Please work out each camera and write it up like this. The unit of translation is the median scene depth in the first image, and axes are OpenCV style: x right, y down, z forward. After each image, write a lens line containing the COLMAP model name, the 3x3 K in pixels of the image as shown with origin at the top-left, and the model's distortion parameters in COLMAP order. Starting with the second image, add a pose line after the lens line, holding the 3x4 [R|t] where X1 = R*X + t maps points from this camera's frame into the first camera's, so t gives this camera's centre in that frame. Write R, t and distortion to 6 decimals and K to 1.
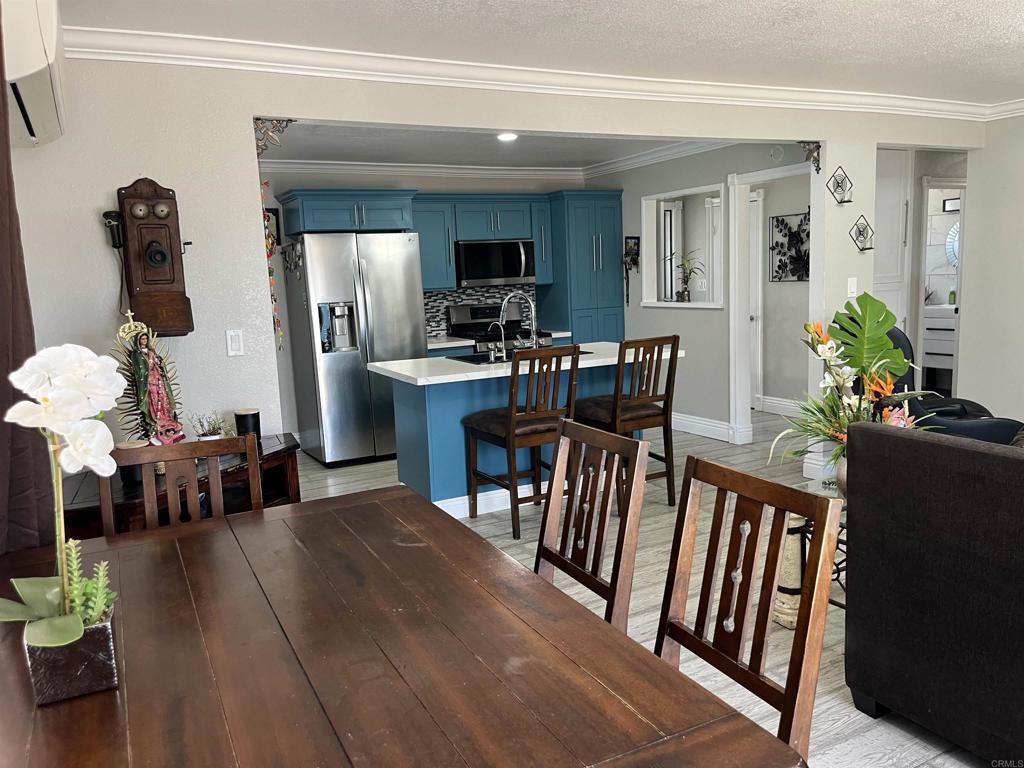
lens RADIAL K [[779.3, 0, 510.6], [0, 779.3, 387.1], [0, 0, 1]] dist [0.009251, -0.023923]
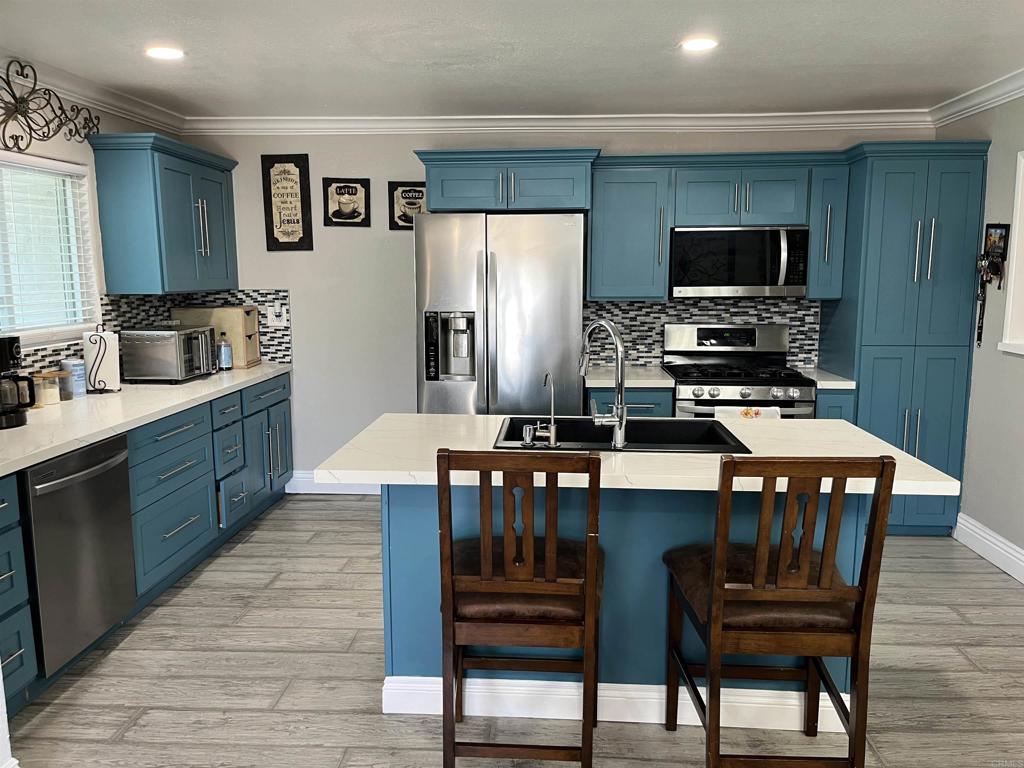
lens RADIAL K [[779.3, 0, 511.7], [0, 779.3, 379.2], [0, 0, 1]] dist [0.009251, -0.023923]
pose [[0.848731, 0.111913, -0.516848, 0.162907], [-0.110594, 0.993302, 0.033471, -0.063755], [0.517132, 0.028752, 0.855423, 0.351624]]
